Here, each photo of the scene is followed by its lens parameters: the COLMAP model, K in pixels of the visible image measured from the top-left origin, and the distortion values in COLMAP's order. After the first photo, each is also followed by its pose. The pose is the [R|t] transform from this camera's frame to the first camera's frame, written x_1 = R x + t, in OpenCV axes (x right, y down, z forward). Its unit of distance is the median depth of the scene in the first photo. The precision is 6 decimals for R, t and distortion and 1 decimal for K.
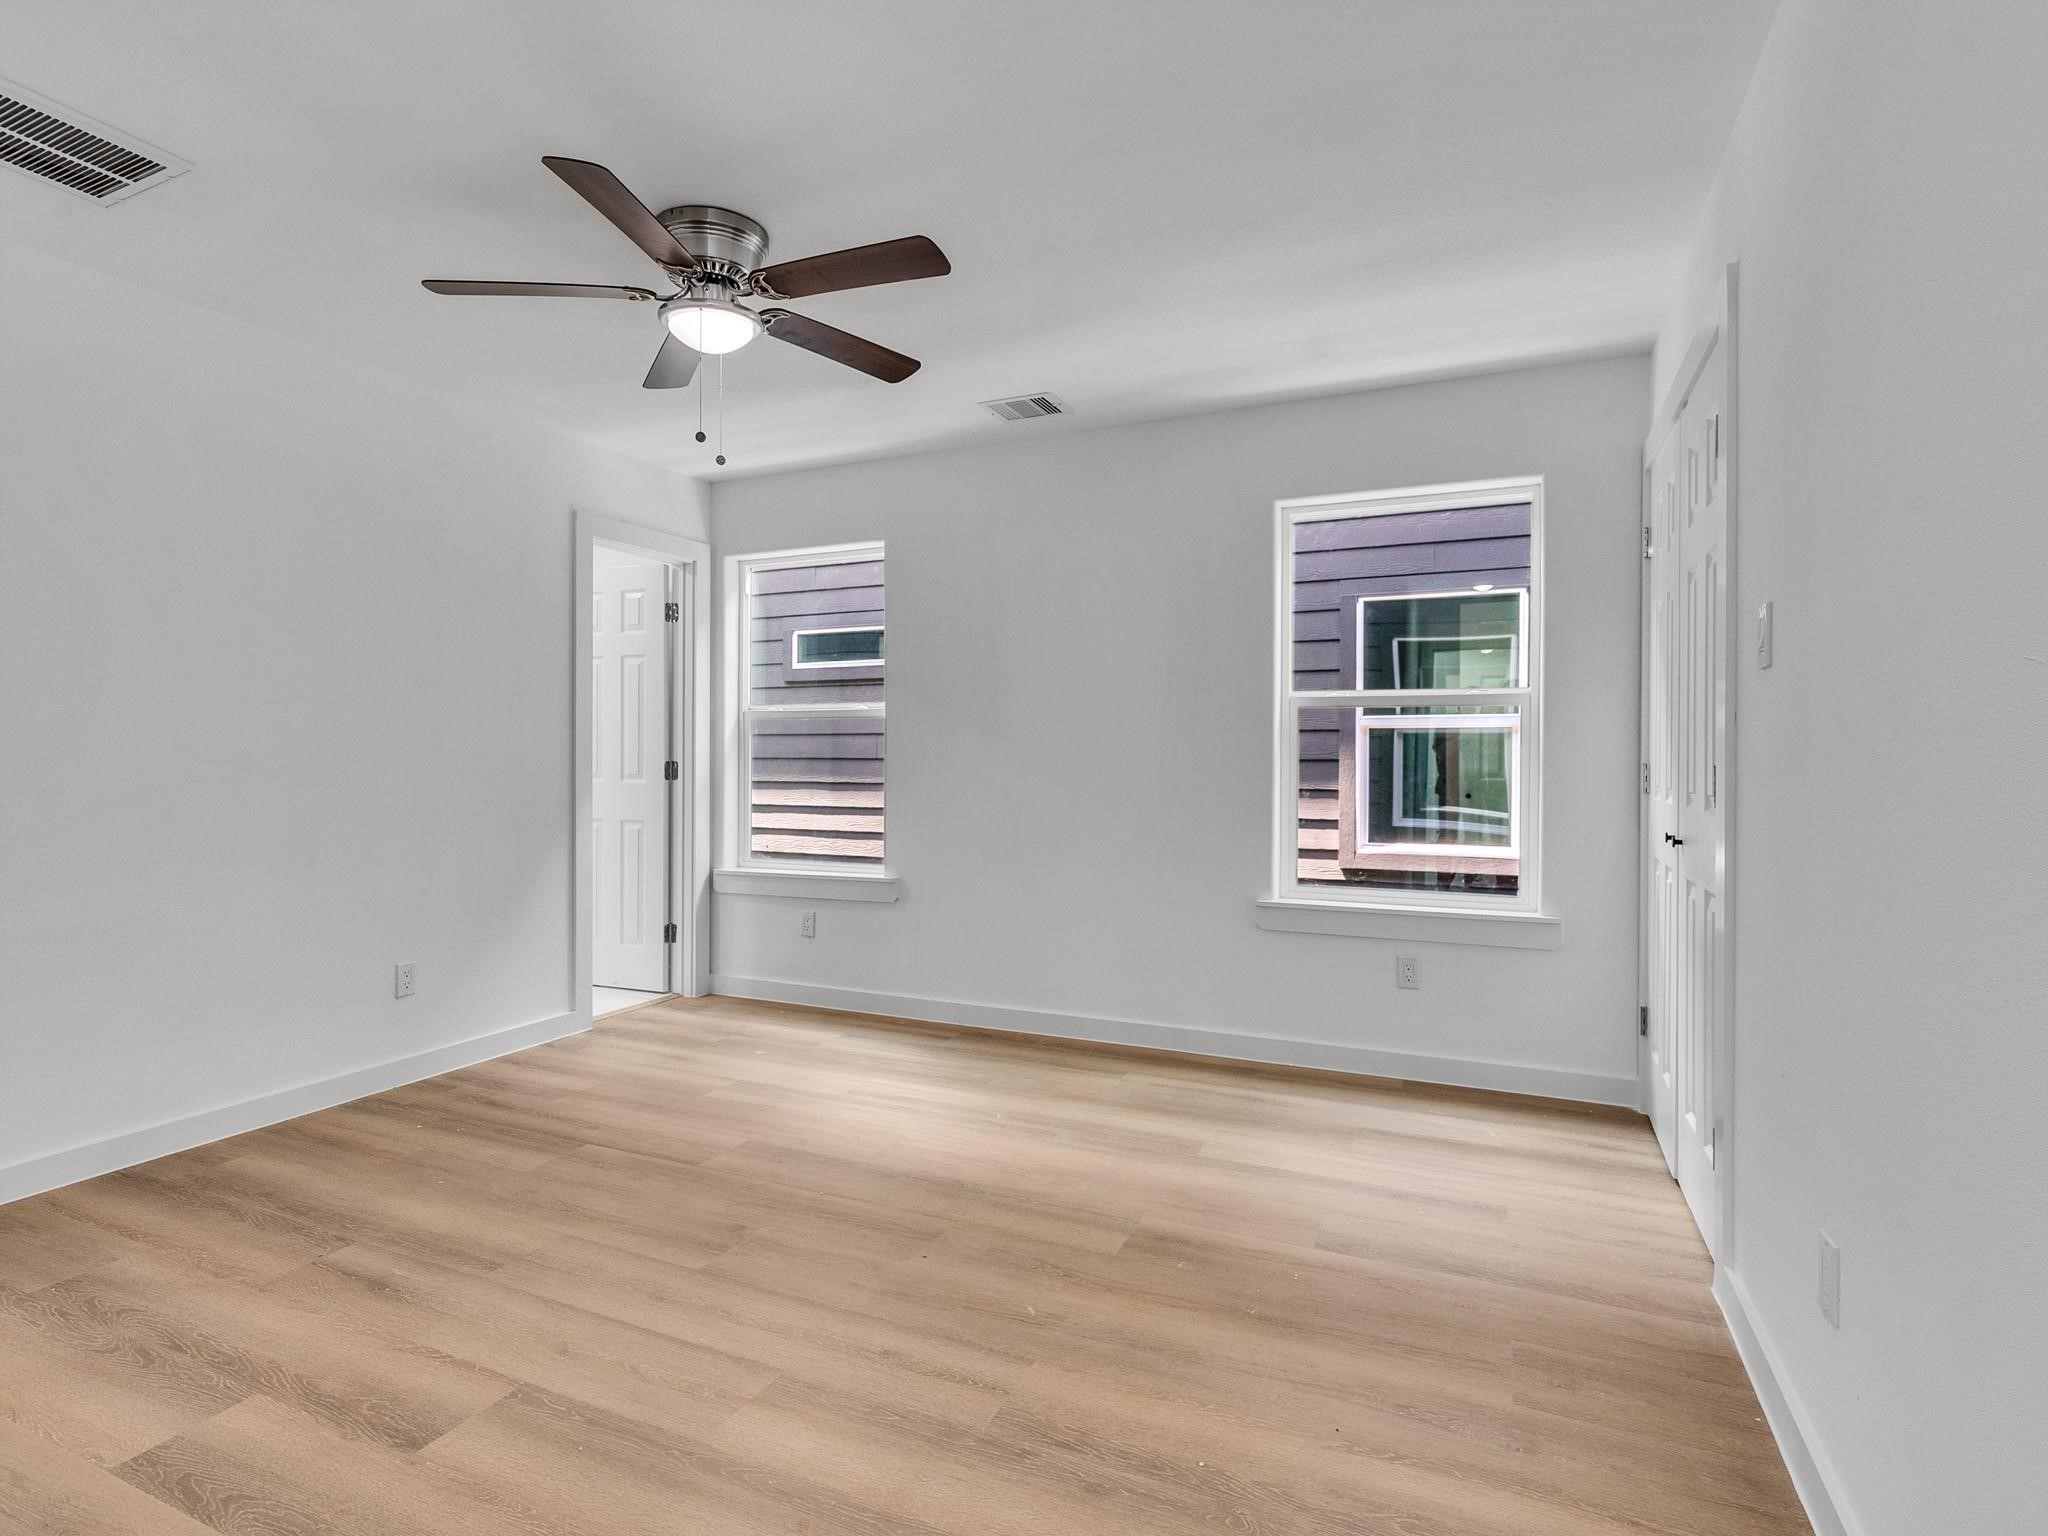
lens RADIAL K [[1055.1, 0, 1024.0], [0, 1055.1, 768.0], [0, 0, 1]] dist [-0.003262, -0.001483]
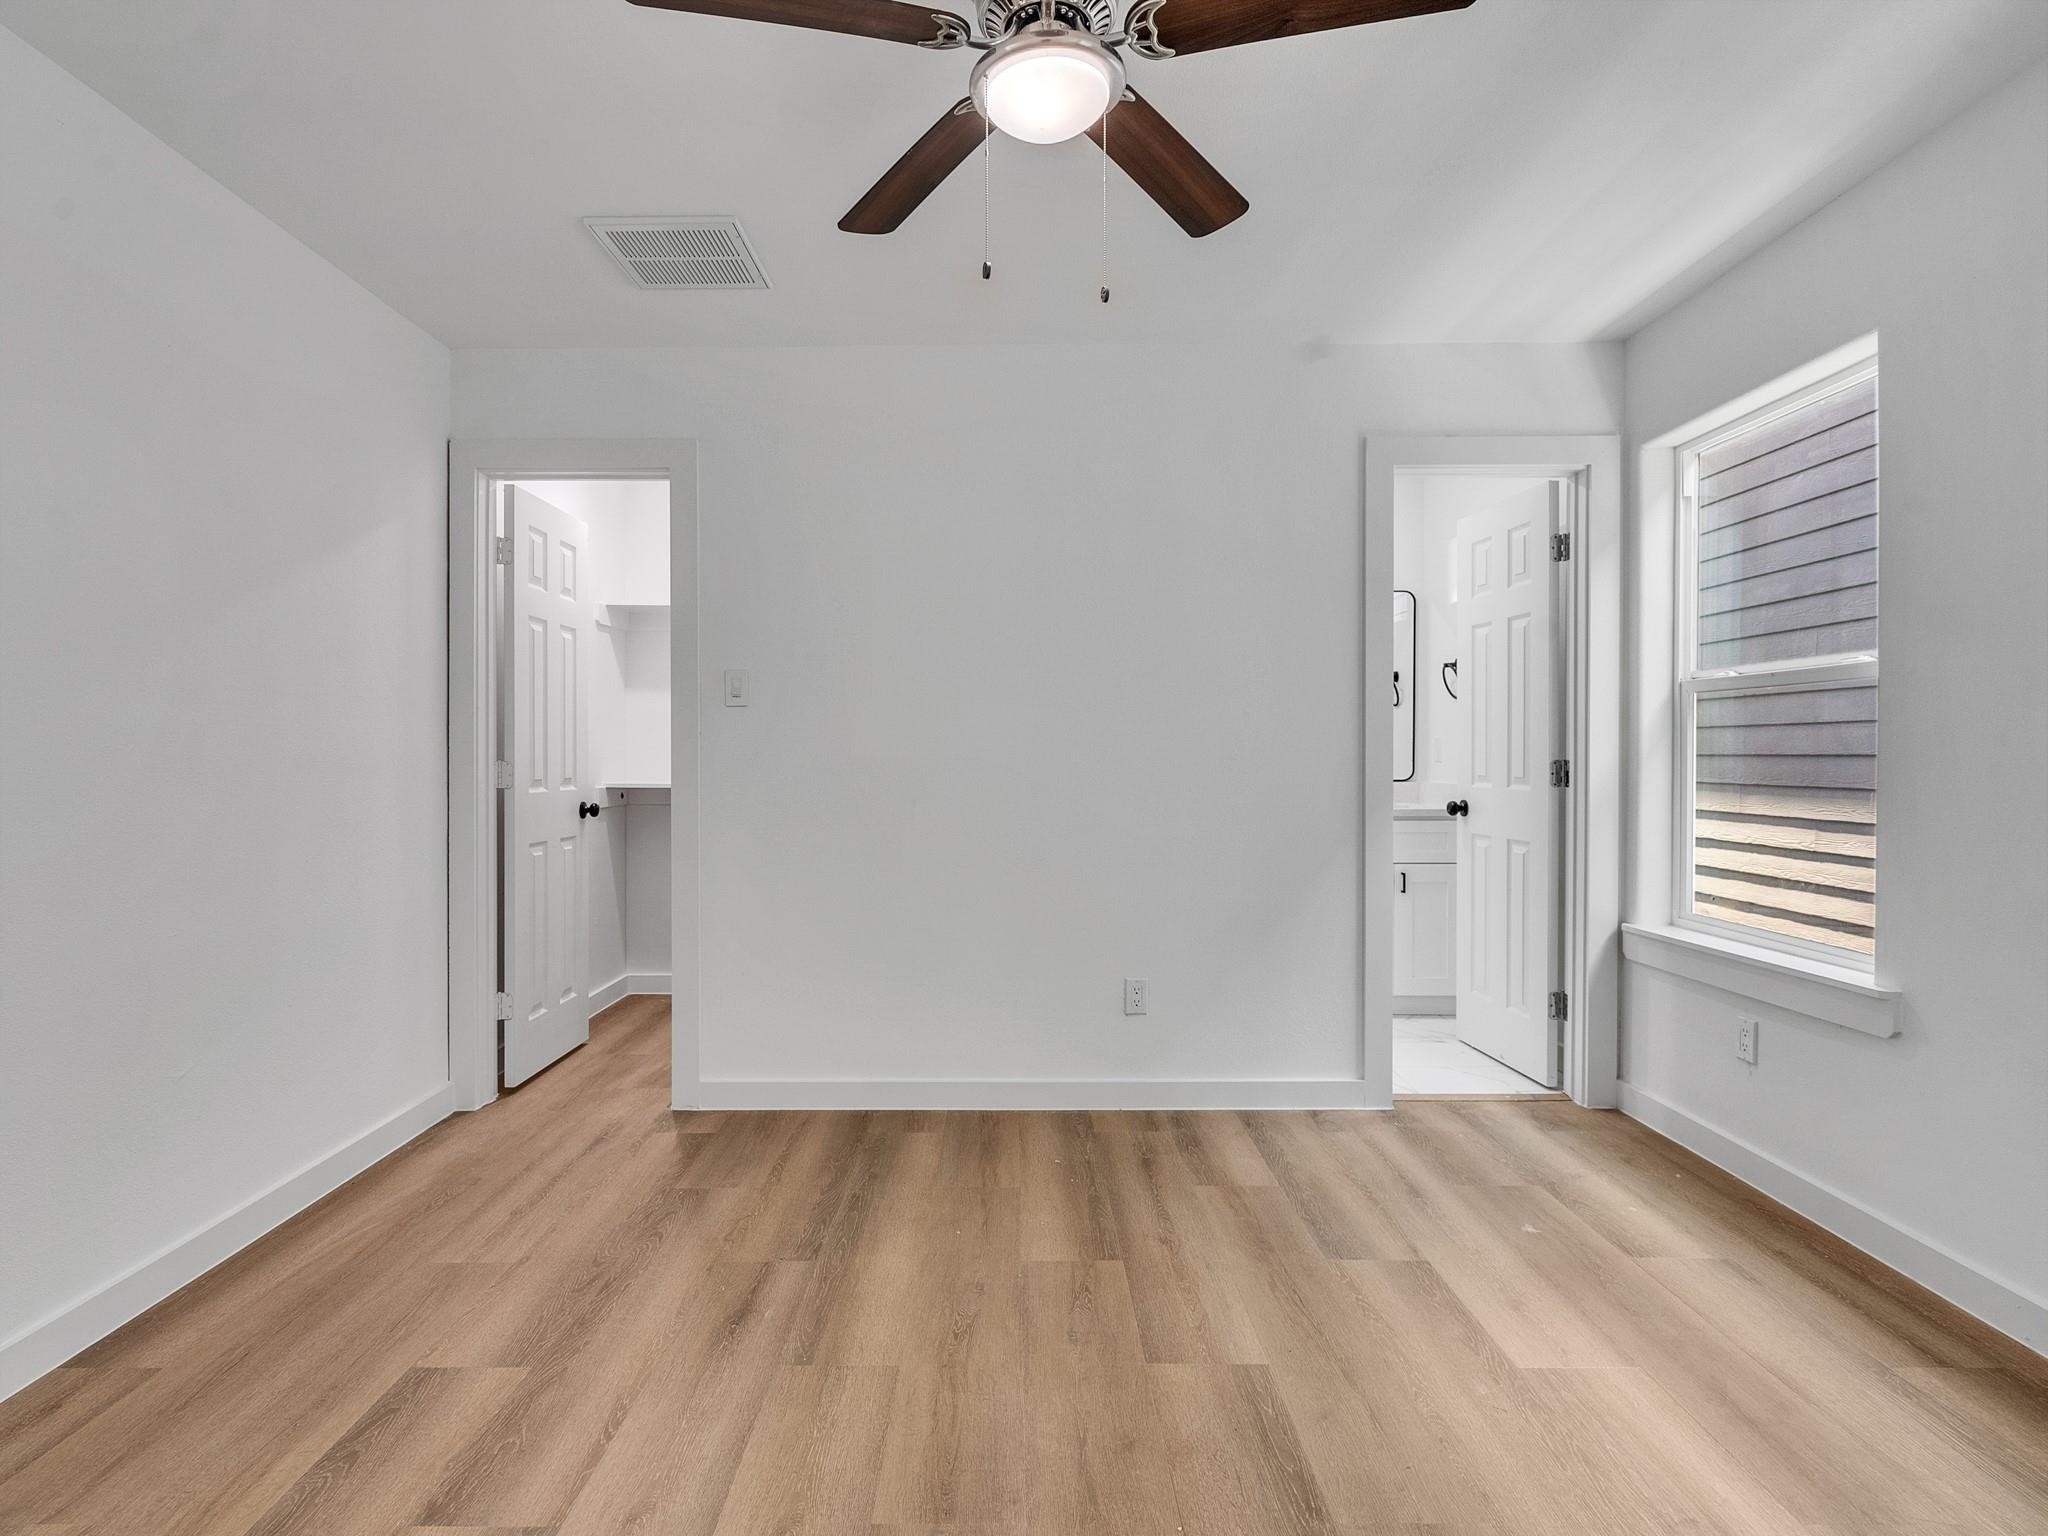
lens RADIAL K [[1055.1, 0, 1024.0], [0, 1055.1, 768.0], [0, 0, 1]] dist [-0.003262, -0.001483]
pose [[0.405210, 0.003908, -0.914215, 0.163400], [-0.006456, 0.999978, 0.001413, -0.000157], [0.914201, 0.005330, 0.405227, 0.401689]]
